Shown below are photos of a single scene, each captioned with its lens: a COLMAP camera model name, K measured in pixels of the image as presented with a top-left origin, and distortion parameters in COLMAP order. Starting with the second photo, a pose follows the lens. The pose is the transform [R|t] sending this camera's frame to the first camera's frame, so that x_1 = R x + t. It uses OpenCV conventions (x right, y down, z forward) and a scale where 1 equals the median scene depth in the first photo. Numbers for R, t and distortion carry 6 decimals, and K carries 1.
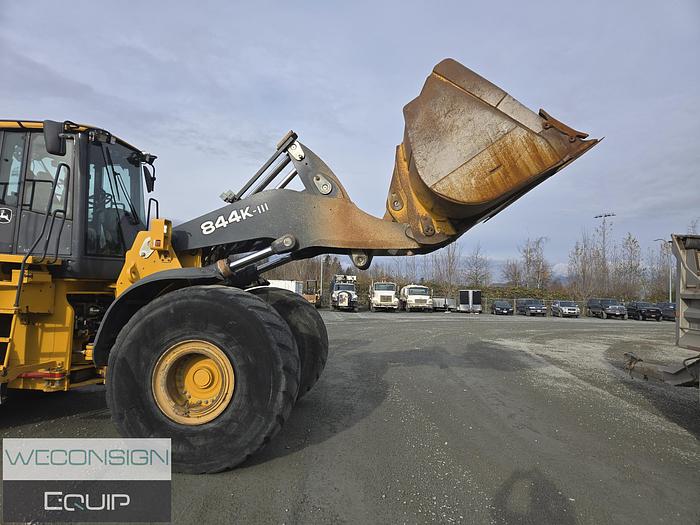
lens RADIAL K [[464.5, 0, 350.0], [0, 464.5, 262.5], [0, 0, 1]] dist [0.075556, -0.064479]
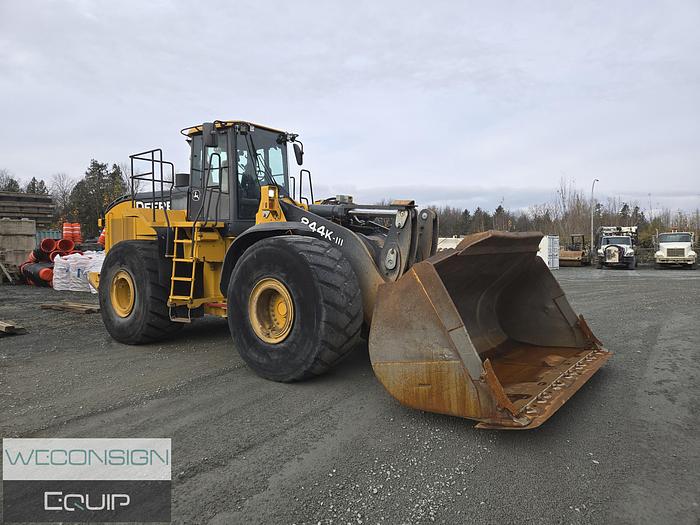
lens RADIAL K [[469.5, 0, 352.3], [0, 469.5, 255.3], [0, 0, 1]] dist [0.076487, -0.070852]
pose [[0.837182, -0.030260, -0.546087, 0.062098], [0.067050, 0.996615, 0.047566, 0.006437], [0.542799, -0.076437, 0.836377, 0.006749]]
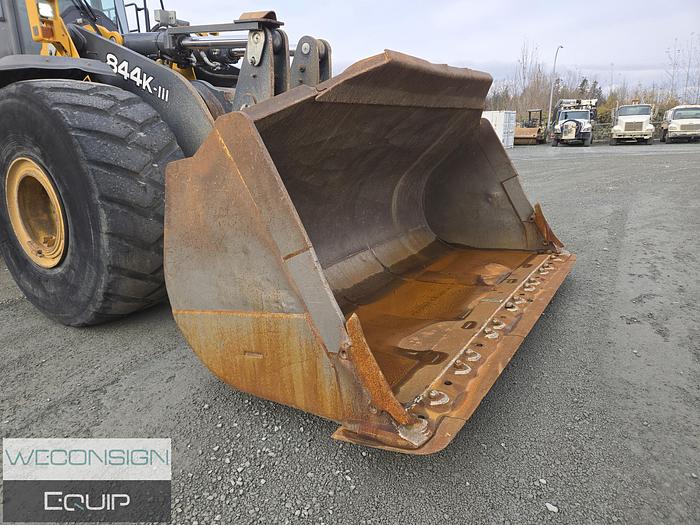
lens RADIAL K [[468.5, 0, 346.2], [0, 468.5, 258.0], [0, 0, 1]] dist [0.076412, -0.068620]
pose [[0.877120, 0.075801, -0.474252, 0.052591], [0.077778, 0.952012, 0.296012, 0.014875], [0.473931, -0.296524, 0.829133, 0.064627]]
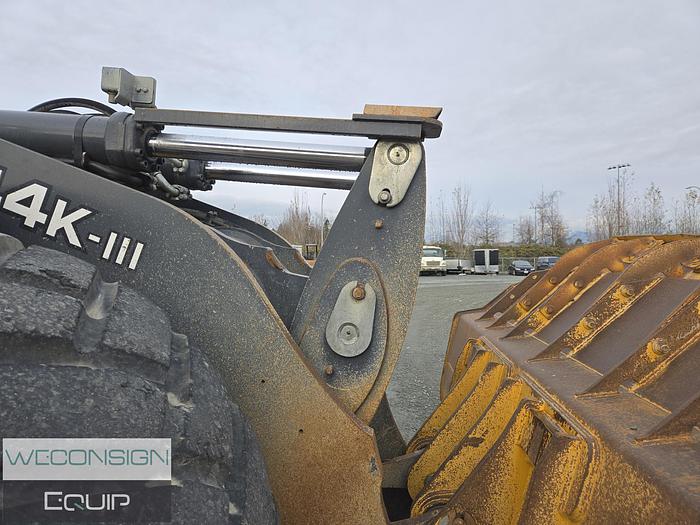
lens RADIAL K [[469.1, 0, 348.9], [0, 469.1, 251.0], [0, 0, 1]] dist [0.071073, -0.061637]
pose [[0.999513, -0.031156, -0.001766, -0.008867], [0.031206, 0.998184, 0.051526, 0.007561], [0.000158, -0.051556, 0.998670, 0.097919]]
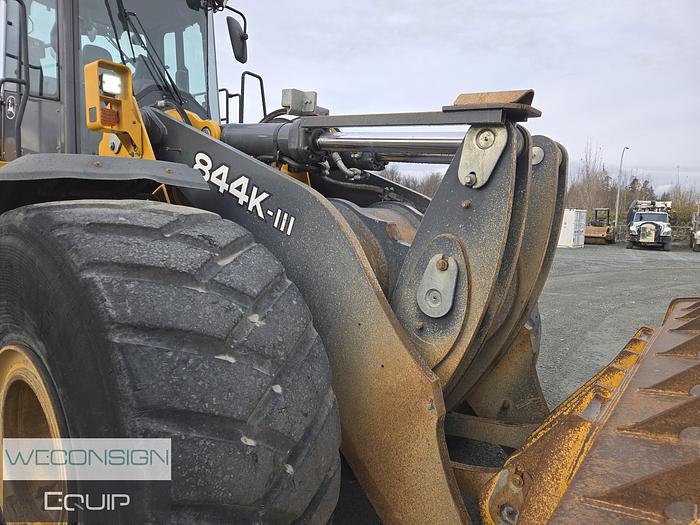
lens RADIAL K [[468.5, 0, 346.2], [0, 468.5, 258.0], [0, 0, 1]] dist [0.076412, -0.068620]
pose [[0.831554, 0.042667, -0.553803, 0.009484], [0.032795, 0.991534, 0.125635, 0.006462], [0.554475, -0.122634, 0.823115, 0.094349]]
